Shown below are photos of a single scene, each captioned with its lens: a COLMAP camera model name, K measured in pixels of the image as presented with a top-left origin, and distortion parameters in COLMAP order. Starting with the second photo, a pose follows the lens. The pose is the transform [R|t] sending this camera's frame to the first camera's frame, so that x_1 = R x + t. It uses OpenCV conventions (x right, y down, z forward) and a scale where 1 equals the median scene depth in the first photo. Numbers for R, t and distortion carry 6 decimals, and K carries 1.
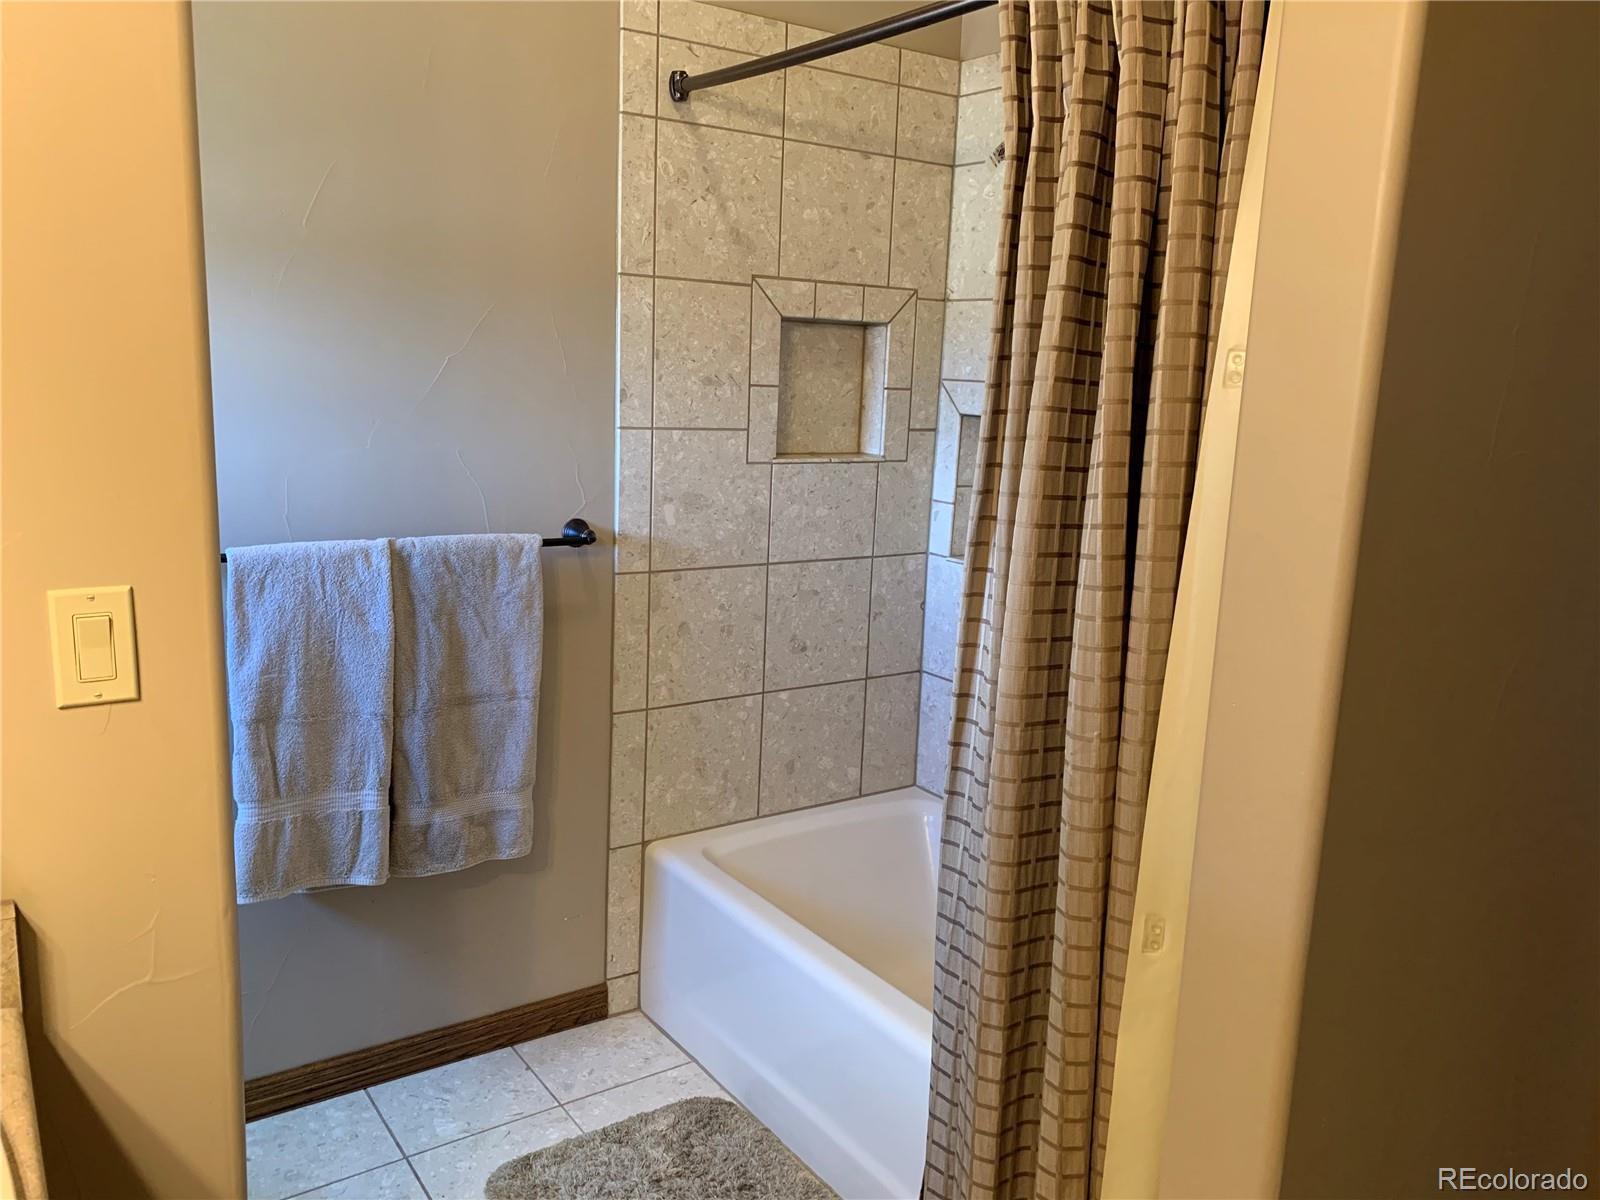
lens RADIAL K [[1207.0, 0, 800.6], [0, 1207.0, 592.0], [0, 0, 1]] dist [0.021674, -0.051793]
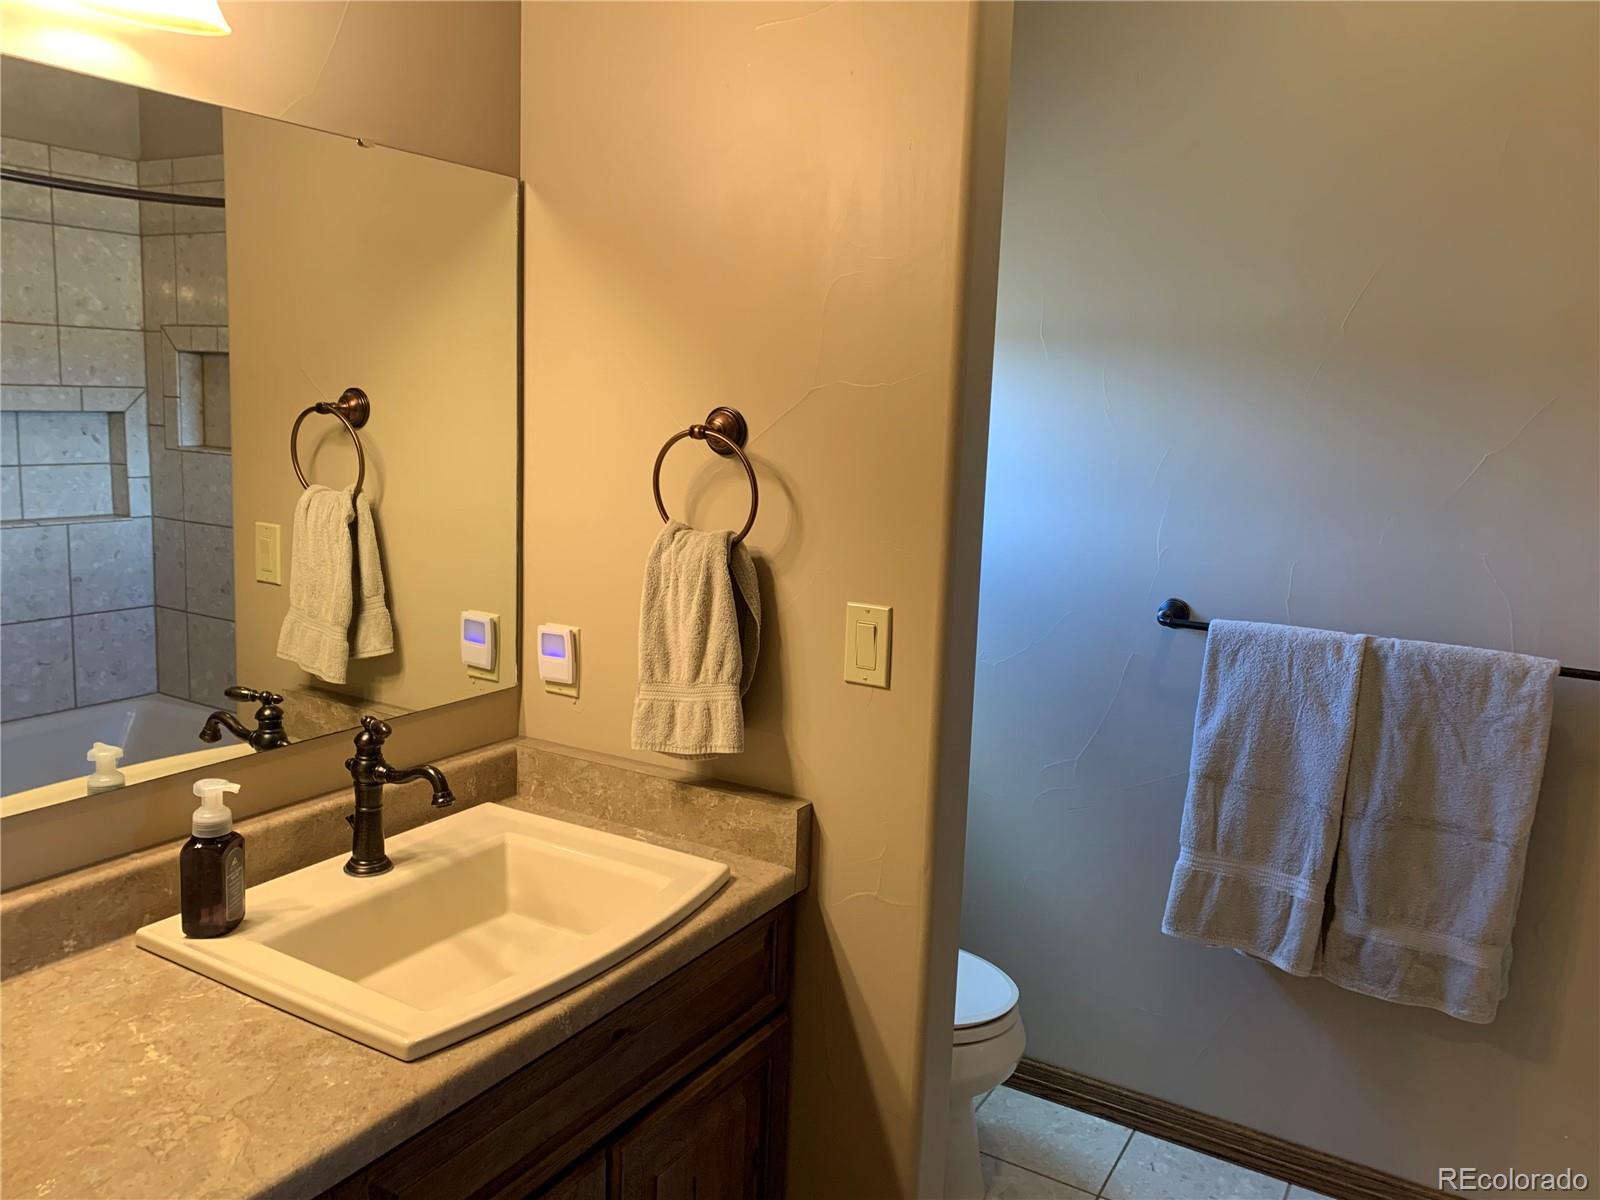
lens RADIAL K [[1207.0, 0, 812.4], [0, 1207.0, 584.9], [0, 0, 1]] dist [0.021674, -0.051793]
pose [[0.404199, 0.107670, -0.908312, 0.361651], [-0.188548, 0.981528, 0.032445, -0.031003], [0.895027, 0.158146, 0.417033, 0.177878]]
